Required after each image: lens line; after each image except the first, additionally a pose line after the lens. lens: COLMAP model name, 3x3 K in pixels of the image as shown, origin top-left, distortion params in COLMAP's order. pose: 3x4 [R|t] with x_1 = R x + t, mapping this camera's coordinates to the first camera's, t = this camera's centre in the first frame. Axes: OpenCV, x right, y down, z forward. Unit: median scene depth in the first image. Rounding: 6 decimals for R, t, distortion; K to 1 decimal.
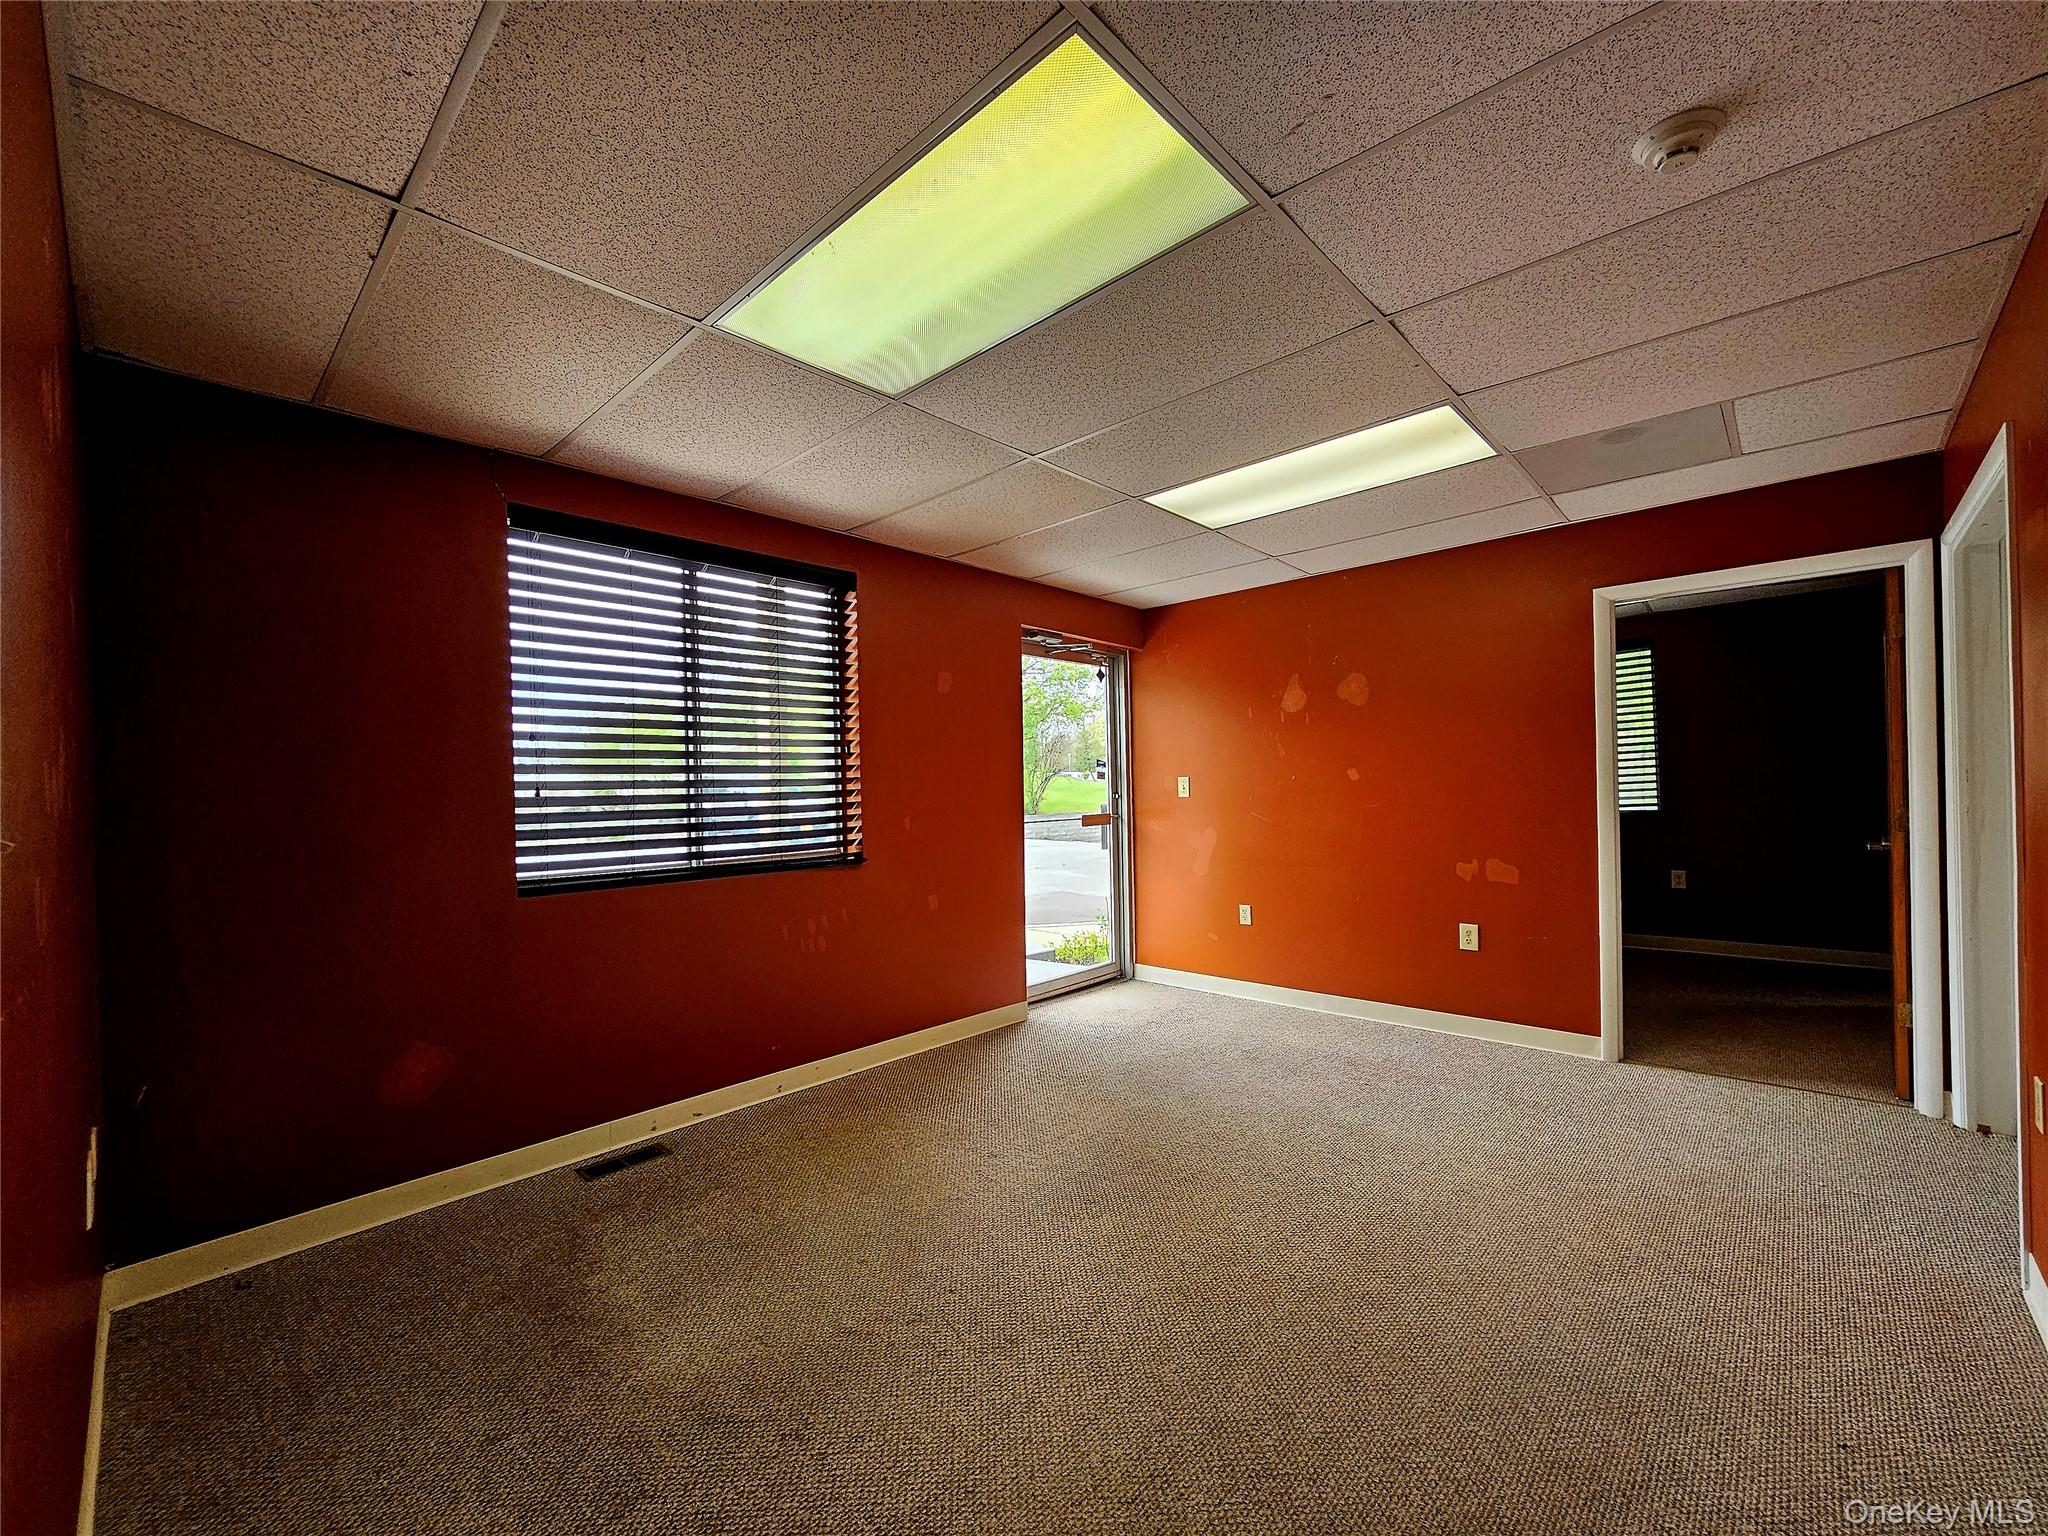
lens RADIAL K [[834.5, 0, 1012.2], [0, 834.5, 788.4], [0, 0, 1]] dist [-0.002654, 0.001027]
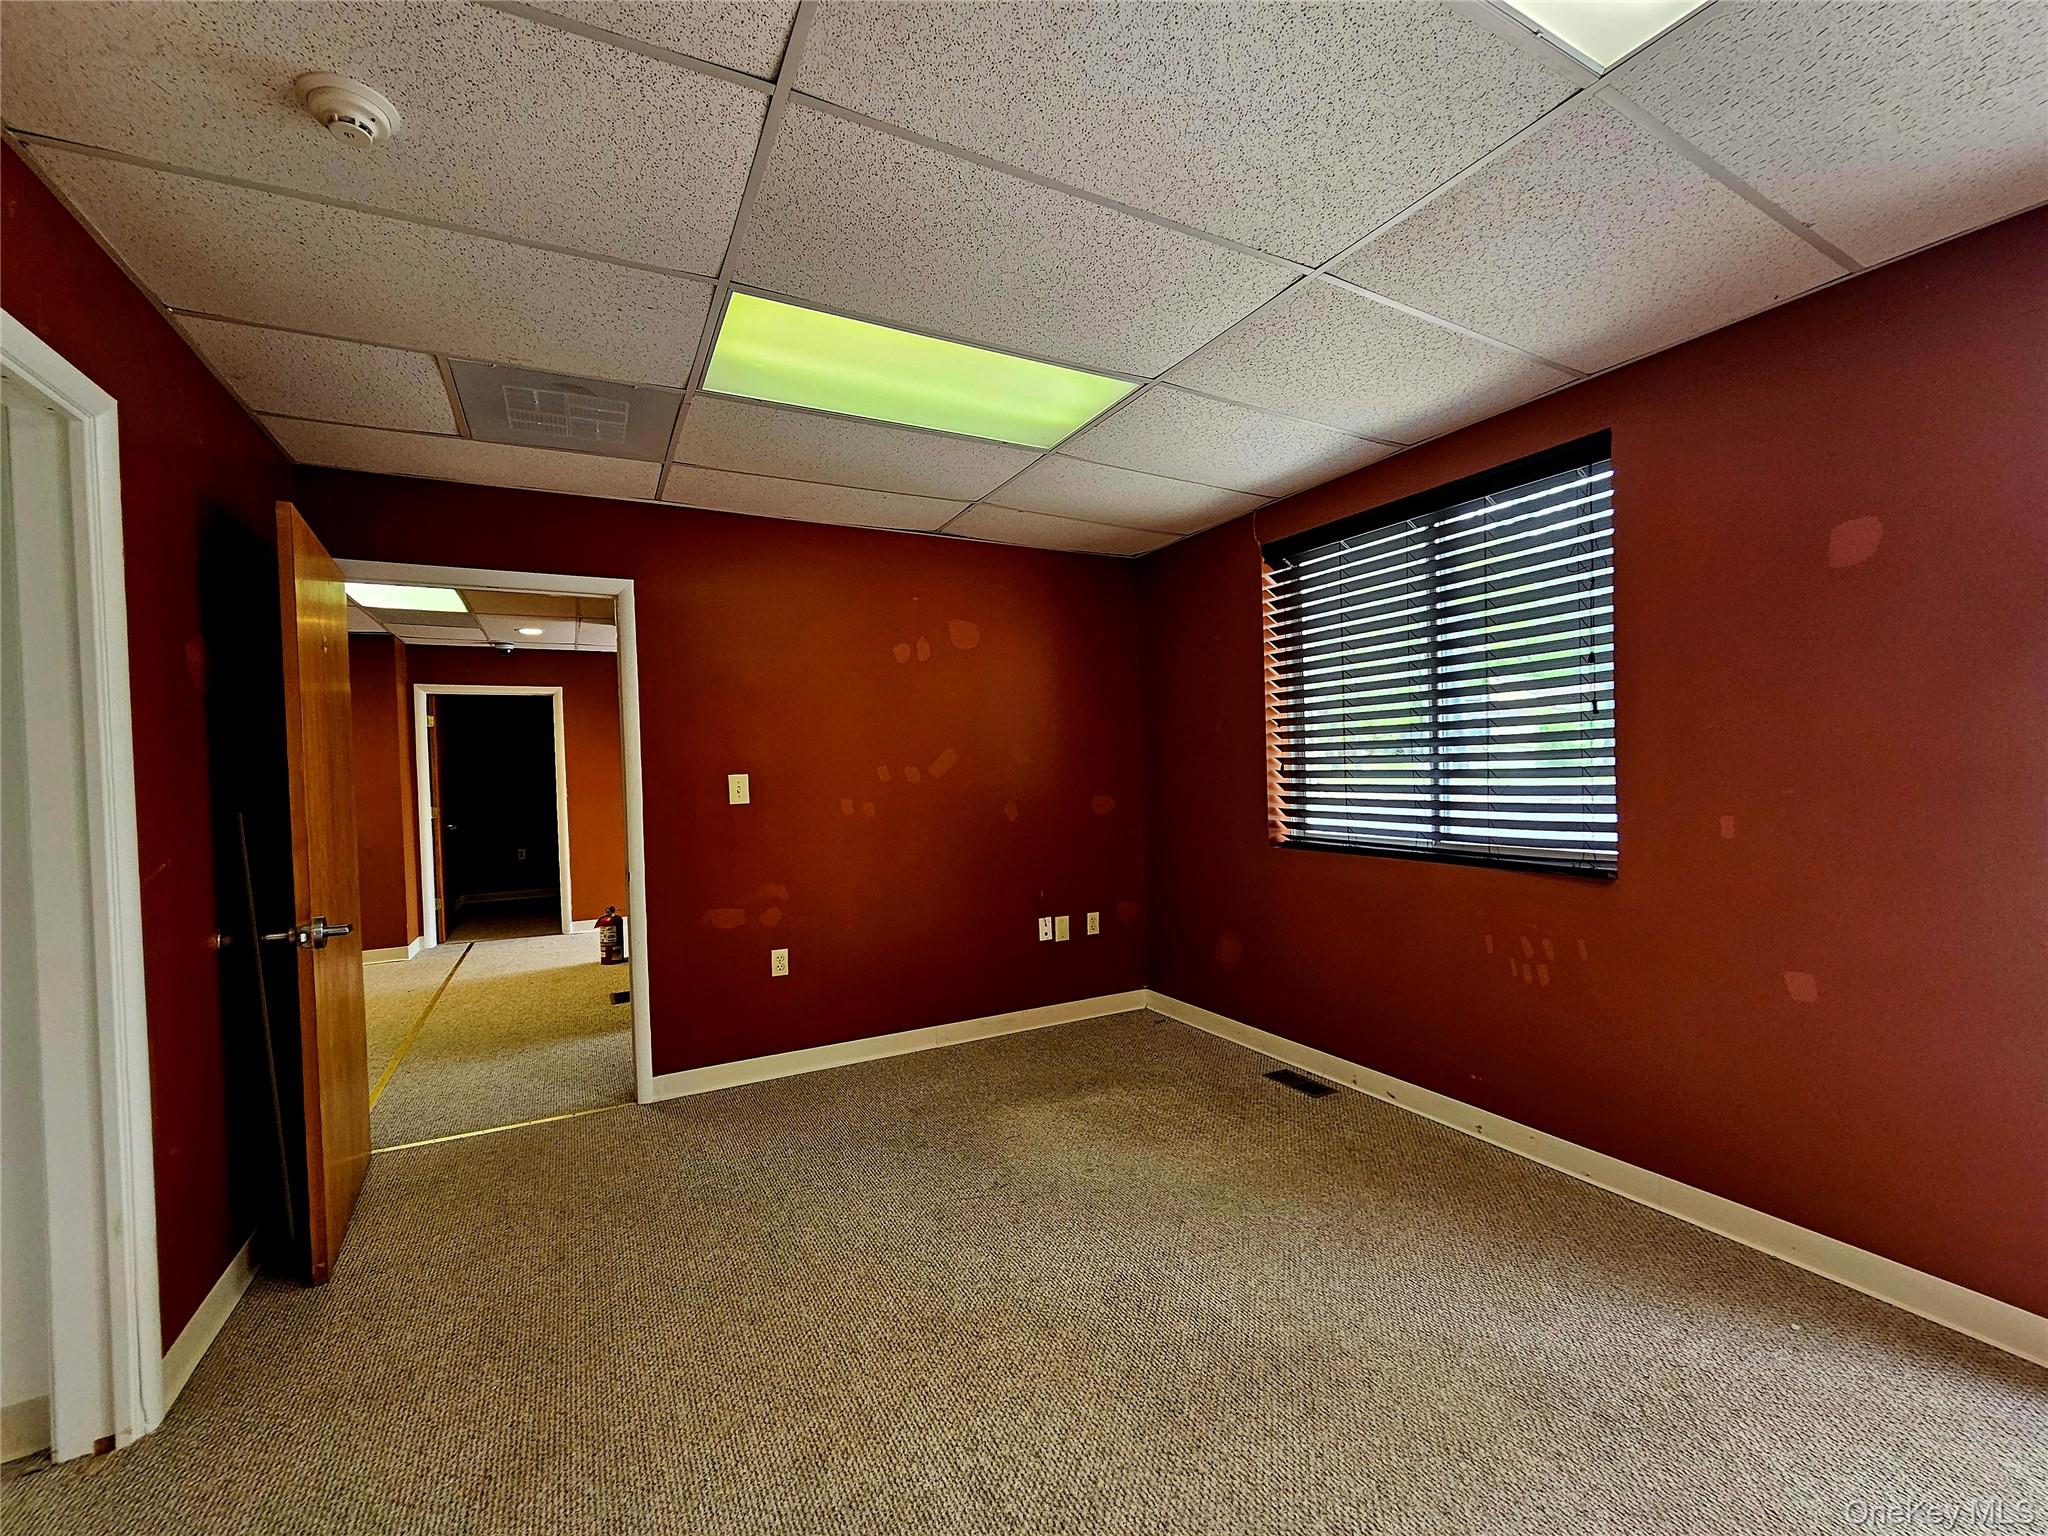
lens RADIAL K [[834.5, 0, 1027.0], [0, 834.5, 790.7], [0, 0, 1]] dist [-0.002654, 0.001027]
pose [[-0.302902, 0.050483, -0.951684, 0.638185], [0.027176, 0.998647, 0.044325, -0.022538], [0.952634, -0.012437, -0.303864, 0.849713]]
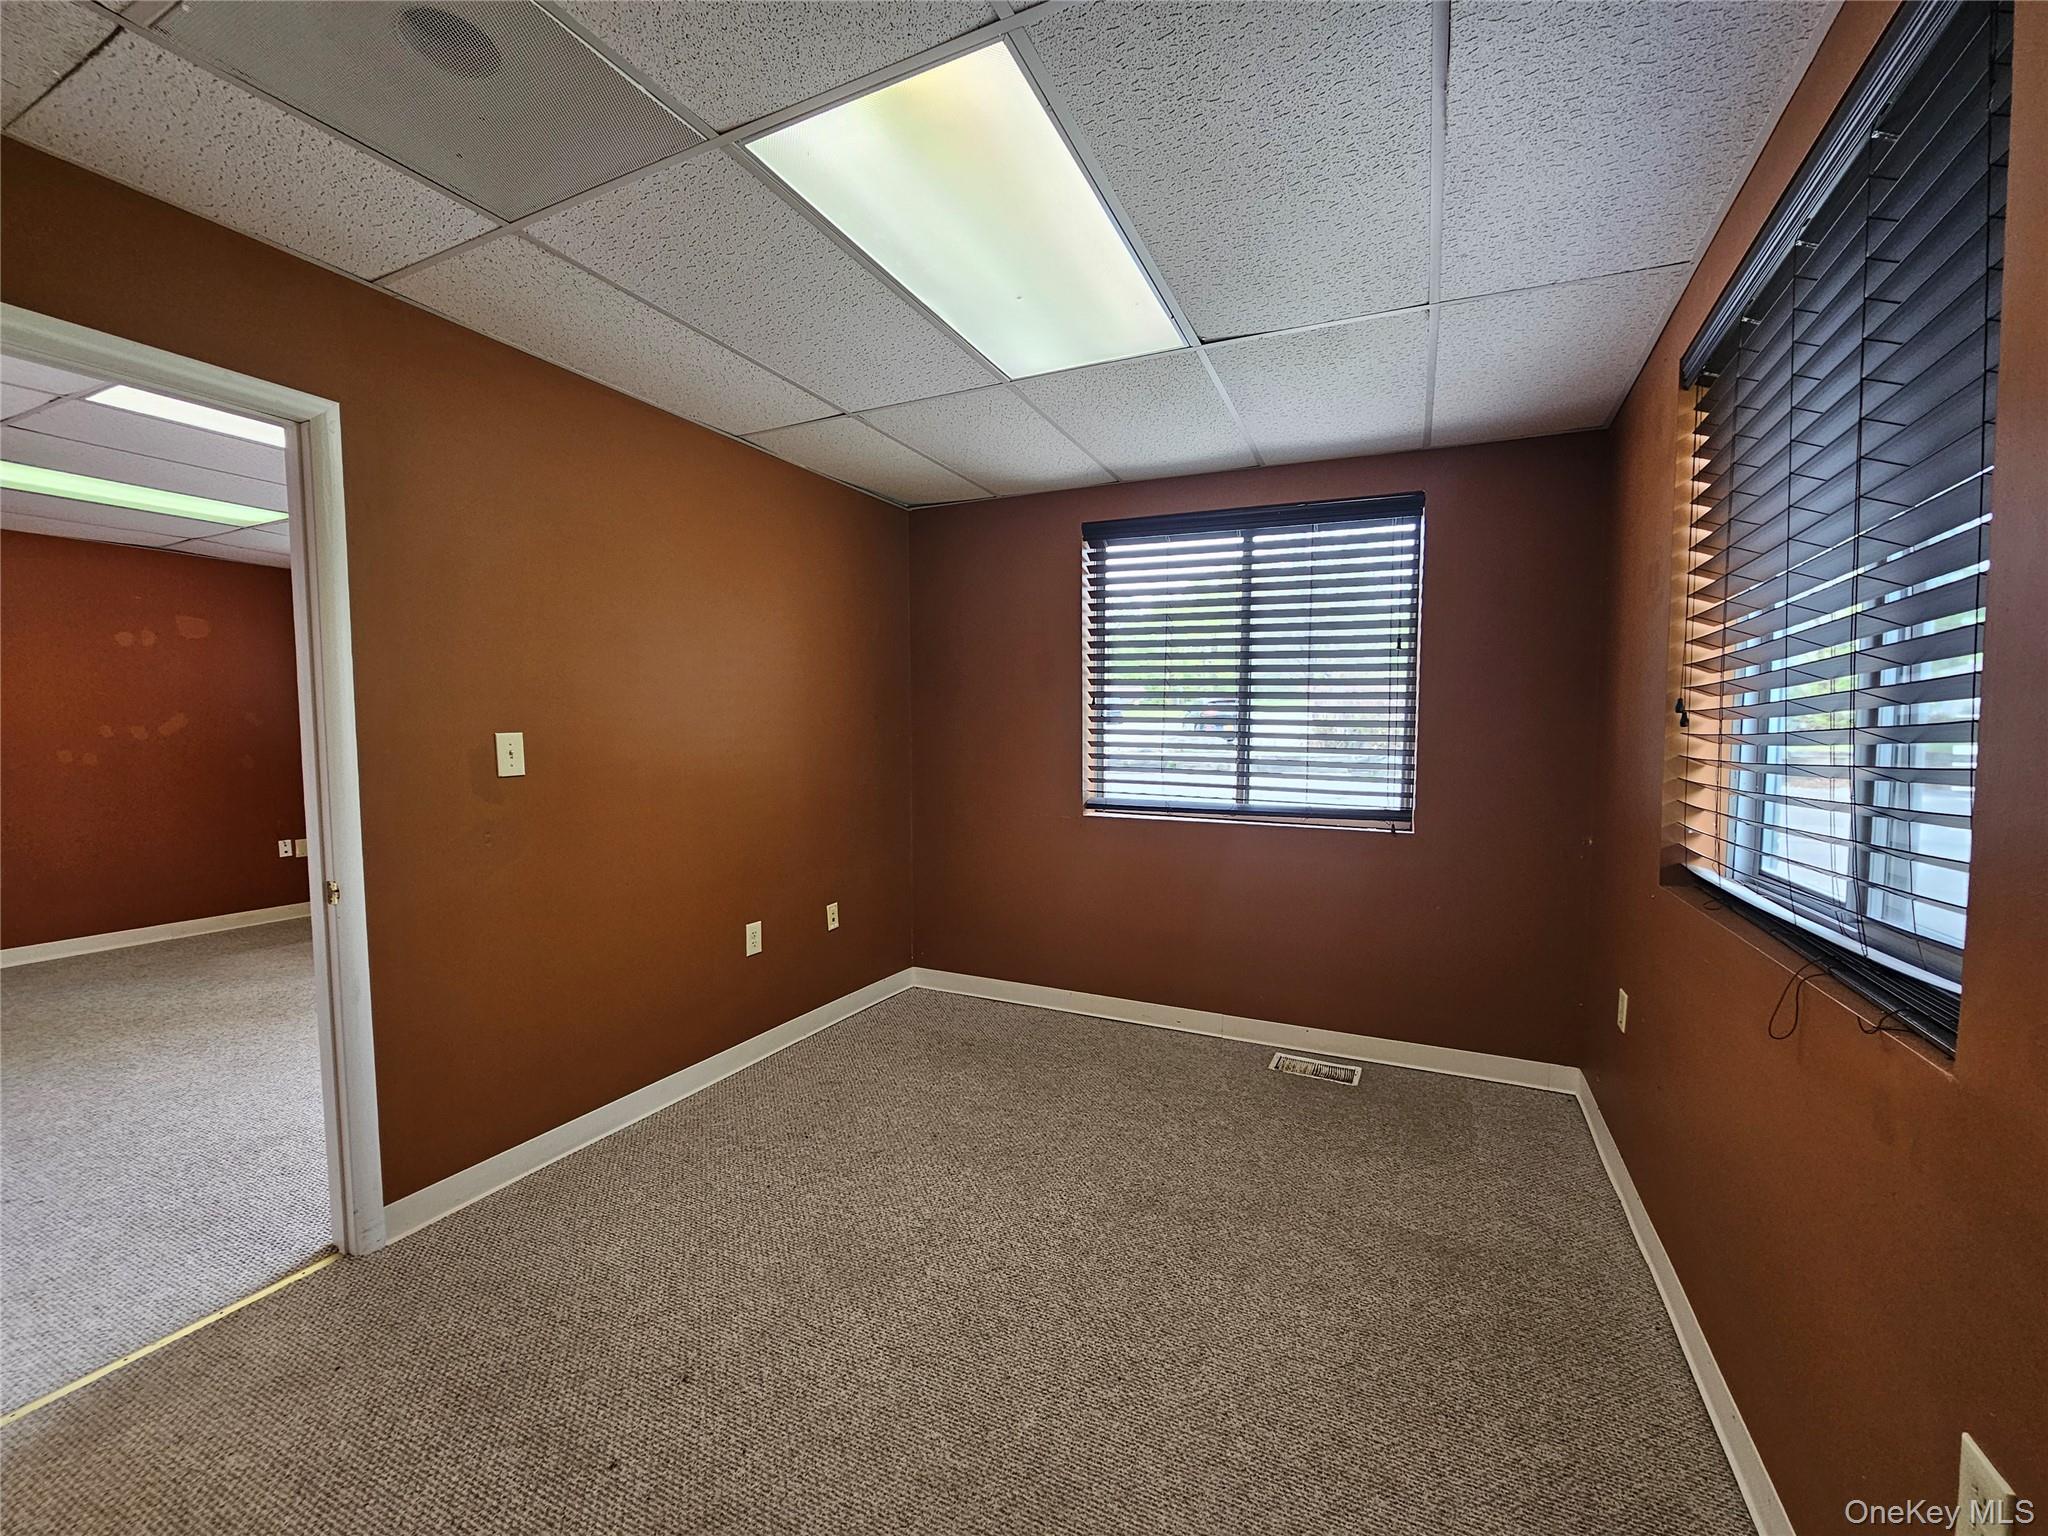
lens RADIAL K [[834.5, 0, 1002.9], [0, 834.5, 776.5], [0, 0, 1]] dist [-0.002654, 0.001027]
pose [[0.304865, 0.089175, -0.948212, 0.552419], [-0.025627, 0.996014, 0.085432, -0.039945], [0.952051, -0.001745, 0.305935, 0.376989]]
